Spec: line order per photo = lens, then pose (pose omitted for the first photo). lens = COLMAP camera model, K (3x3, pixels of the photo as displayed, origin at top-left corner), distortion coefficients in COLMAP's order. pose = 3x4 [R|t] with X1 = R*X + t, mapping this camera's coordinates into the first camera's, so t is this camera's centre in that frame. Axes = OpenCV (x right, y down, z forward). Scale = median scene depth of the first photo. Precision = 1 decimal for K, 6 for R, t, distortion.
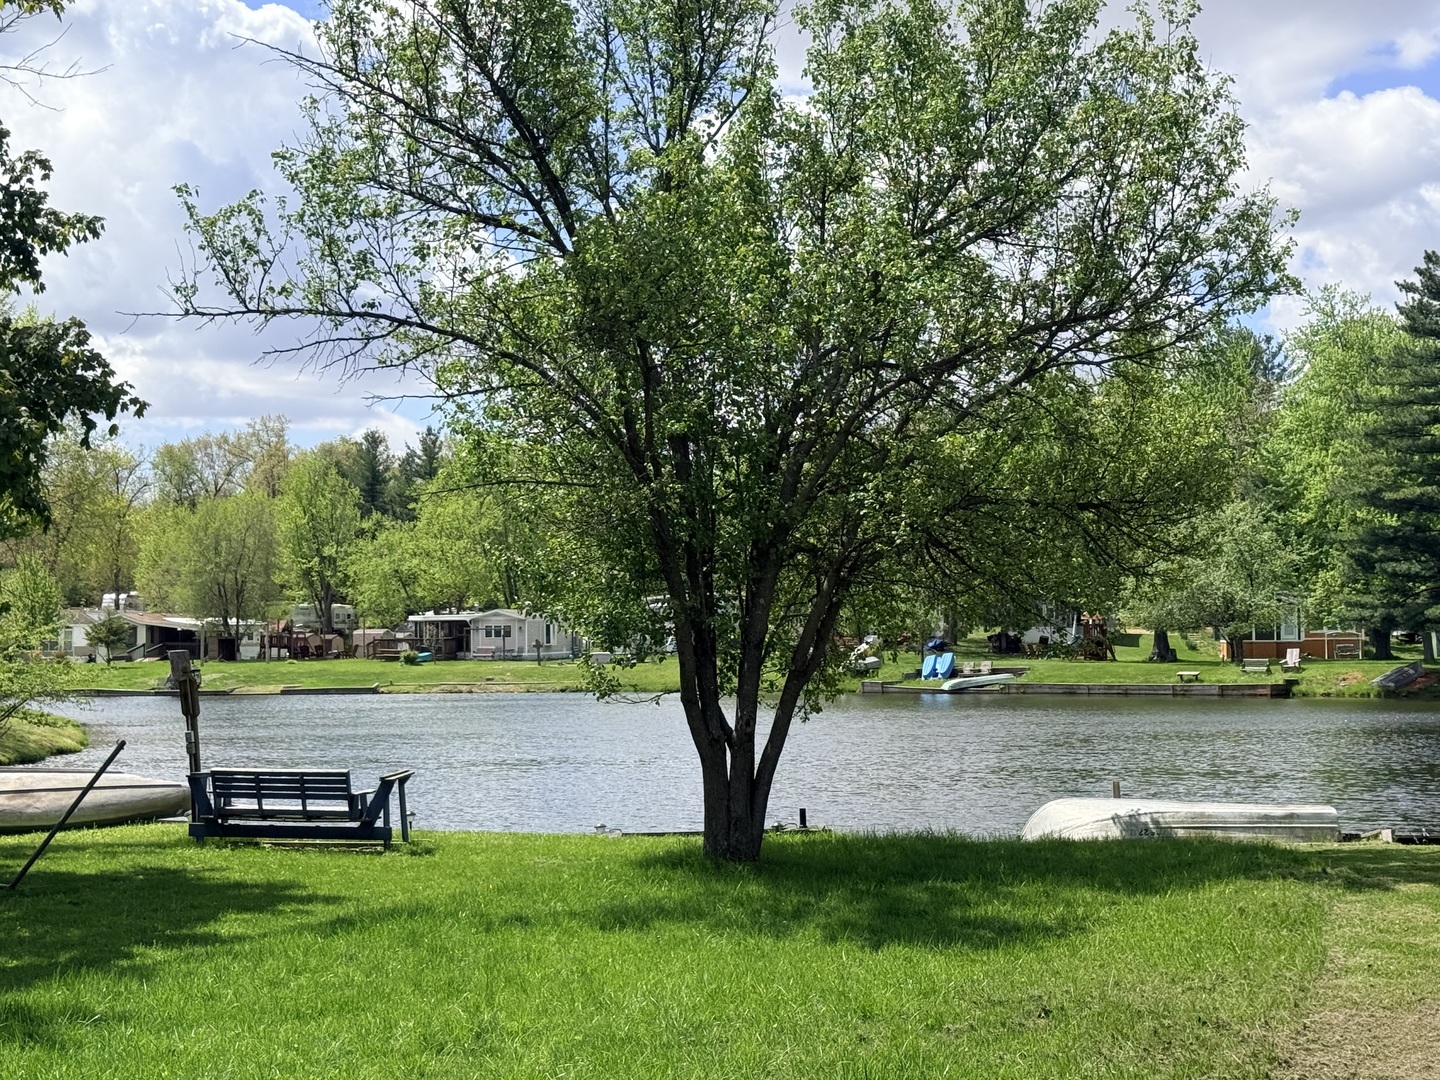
lens RADIAL K [[2401.8, 0, 720.0], [0, 2401.8, 540.0], [0, 0, 1]] dist [0.118987, 0.099671]
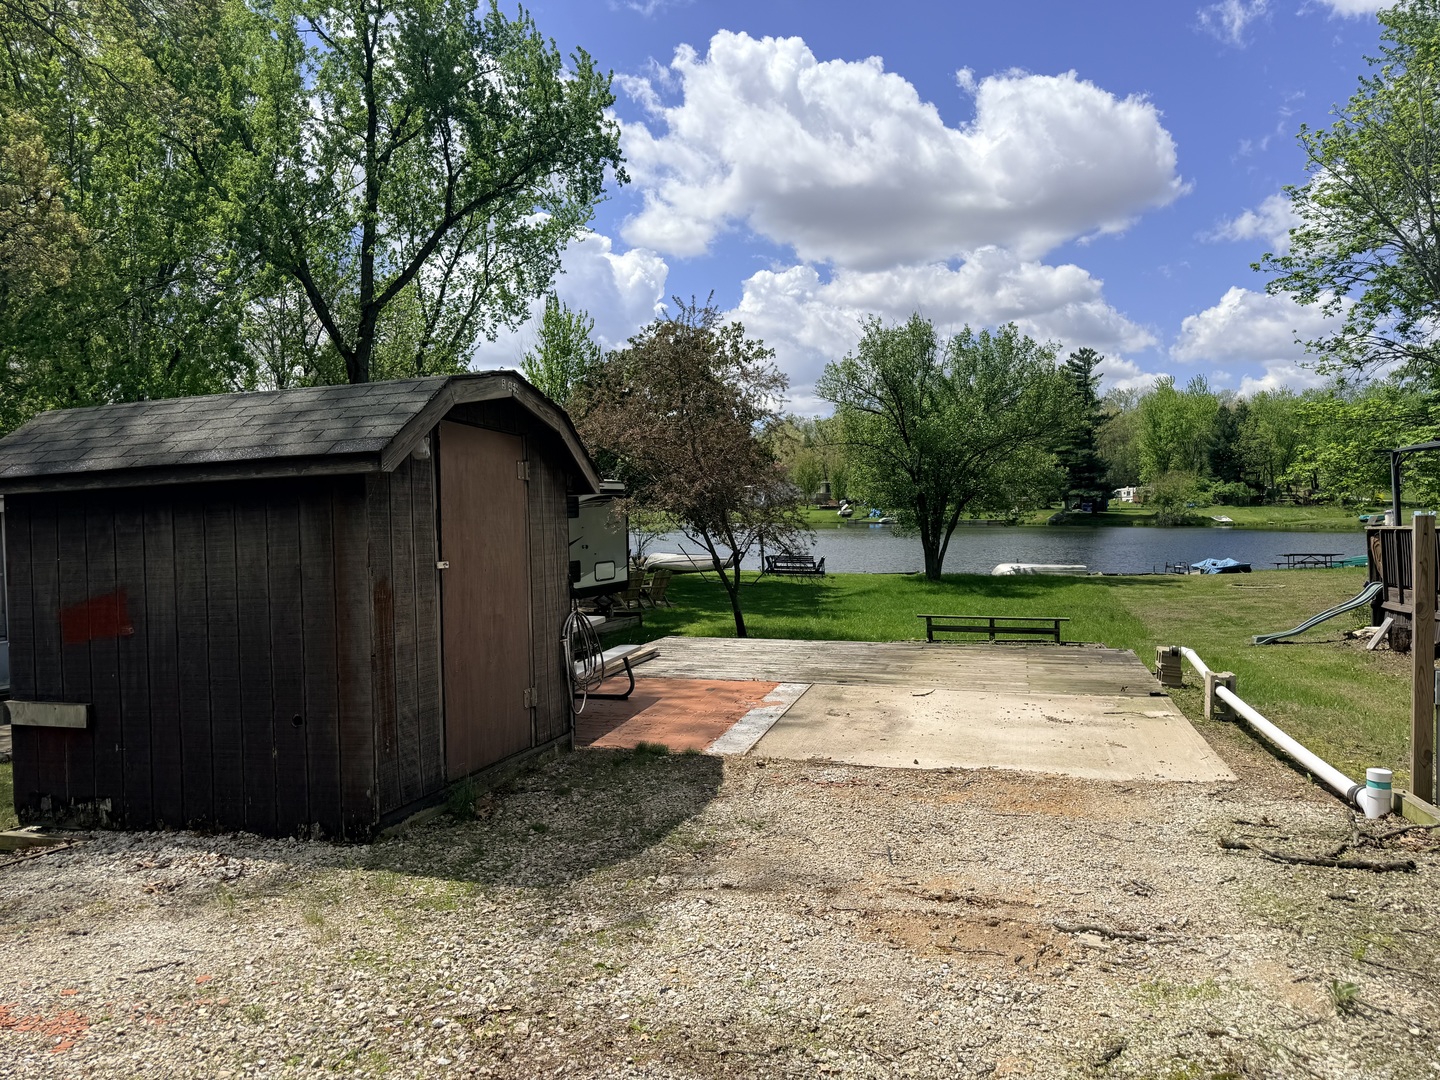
lens RADIAL K [[1014.3, 0, 713.1], [0, 1014.3, 542.7], [0, 0, 1]] dist [0.093697, -0.143086]
pose [[0.999546, -0.000704, -0.030115, -0.272864], [0.003316, 0.996223, 0.086770, -0.060565], [0.029940, -0.086830, 0.995773, -0.559293]]
